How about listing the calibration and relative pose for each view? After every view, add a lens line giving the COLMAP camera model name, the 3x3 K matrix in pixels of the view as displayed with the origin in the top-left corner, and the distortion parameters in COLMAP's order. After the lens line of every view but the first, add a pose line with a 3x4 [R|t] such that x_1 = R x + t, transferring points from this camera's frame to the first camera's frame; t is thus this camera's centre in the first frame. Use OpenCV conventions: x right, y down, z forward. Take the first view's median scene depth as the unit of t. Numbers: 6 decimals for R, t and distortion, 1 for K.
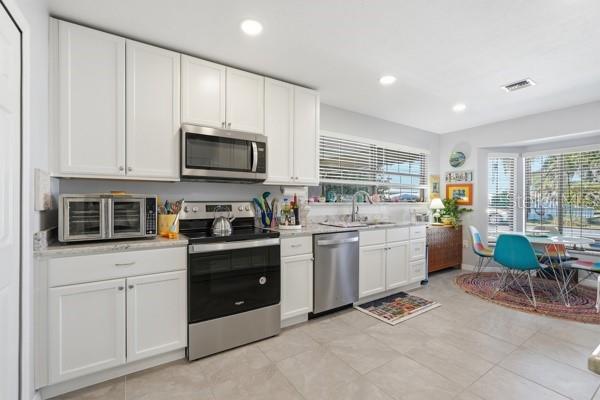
lens RADIAL K [[267.5, 0, 299.6], [0, 267.5, 199.7], [0, 0, 1]] dist [-0.004844, 0.000722]
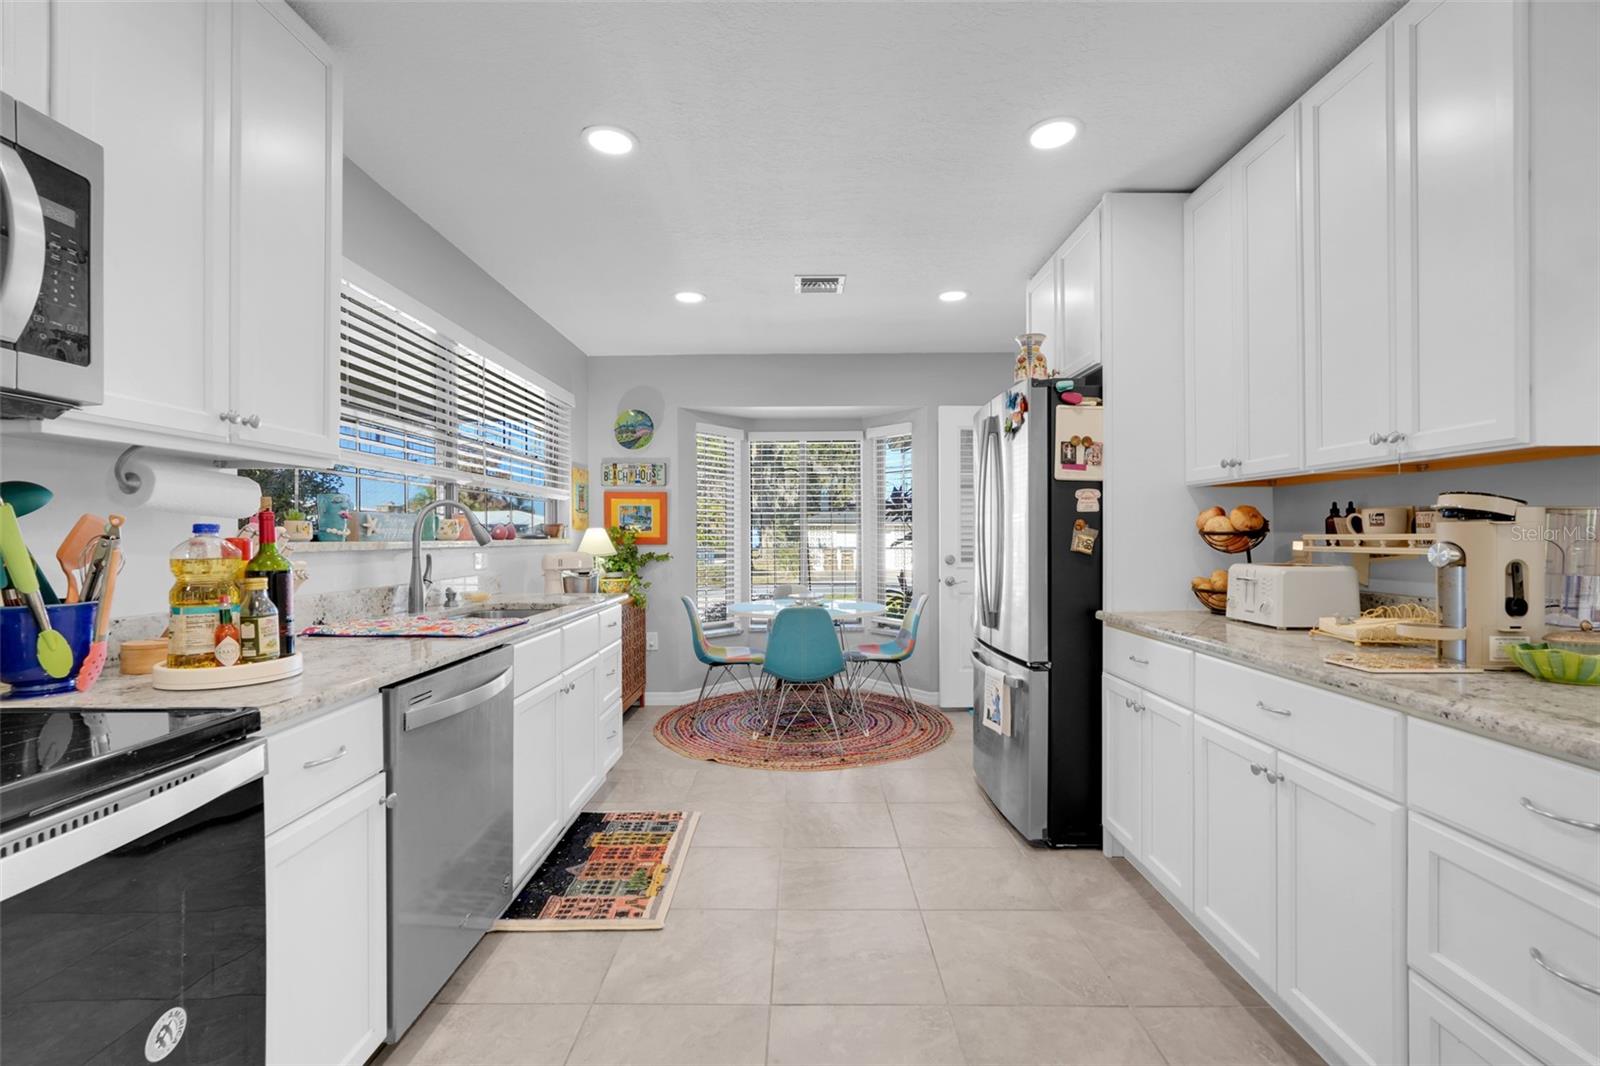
lens RADIAL K [[702.9, 0, 800.1], [0, 702.9, 534.5], [0, 0, 1]] dist [-0.011712, 0.004242]
pose [[0.555231, -0.002939, 0.831691, -0.234862], [0.000176, 0.999994, 0.003416, 0.002109], [-0.831696, -0.001750, 0.555229, 0.390162]]
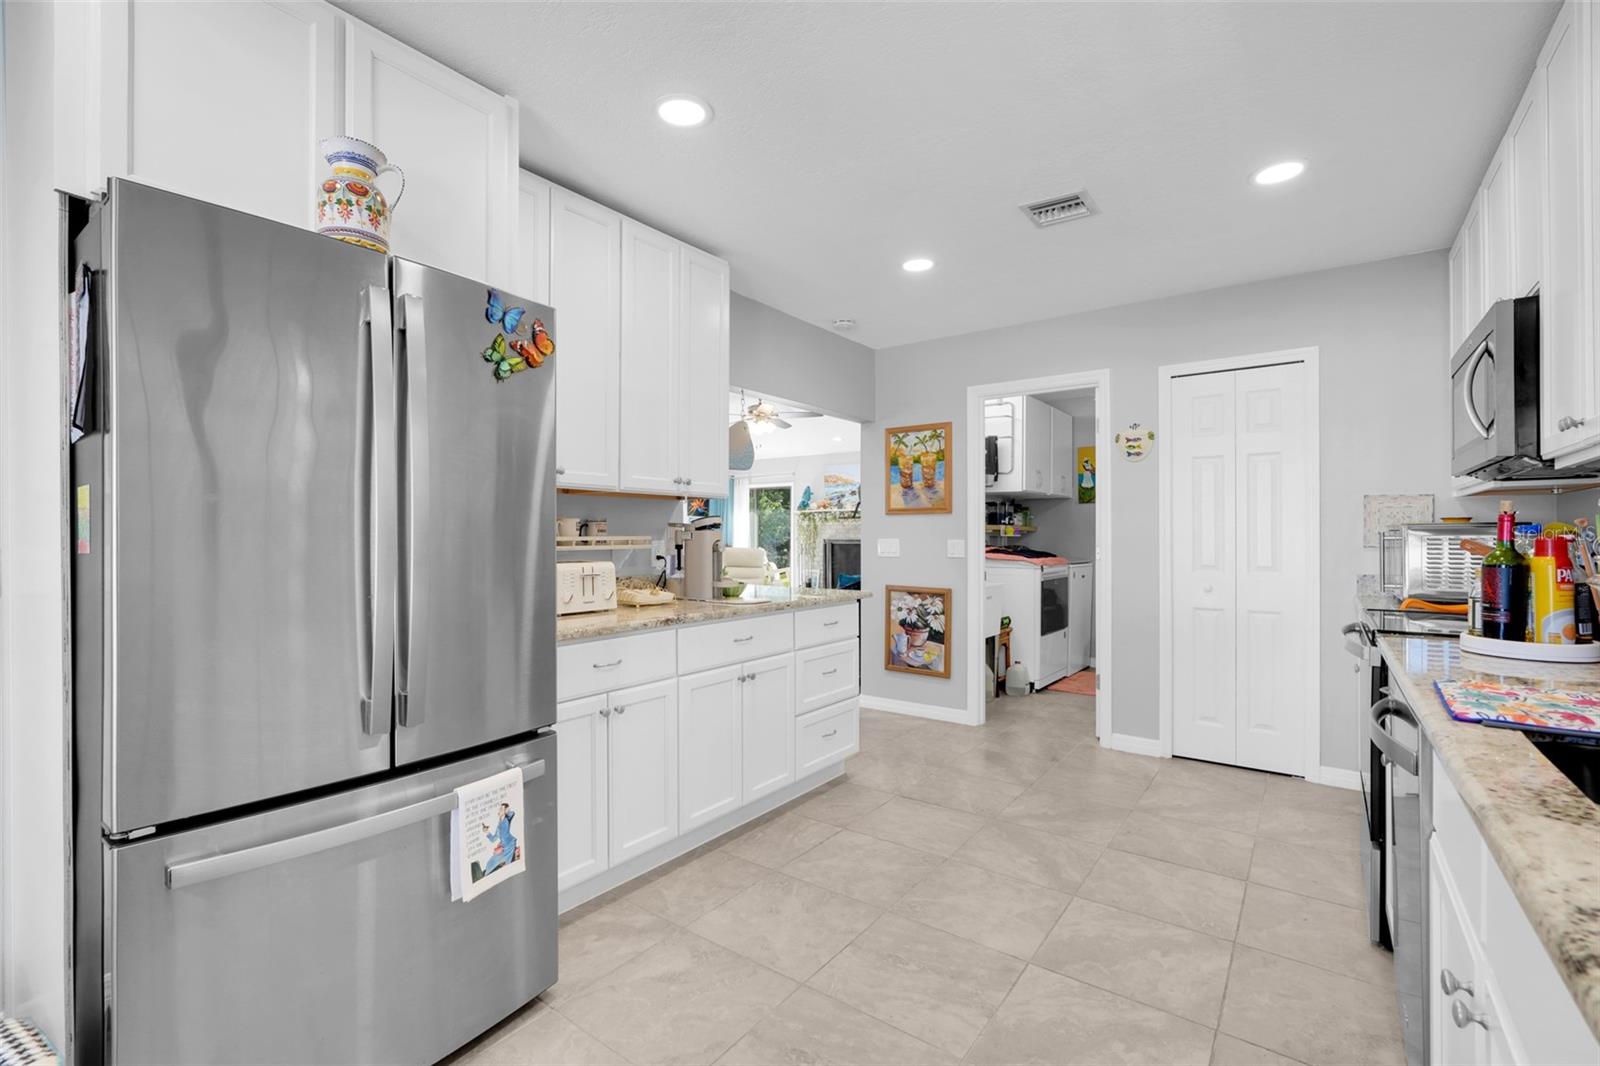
lens RADIAL K [[702.9, 0, 793.1], [0, 702.9, 535.9], [0, 0, 1]] dist [-0.011712, 0.004242]
pose [[-0.942281, 0.002708, -0.334811, 0.781787], [0.003274, 0.999994, -0.001126, 0.005529], [0.334806, -0.002157, -0.942285, 1.393408]]
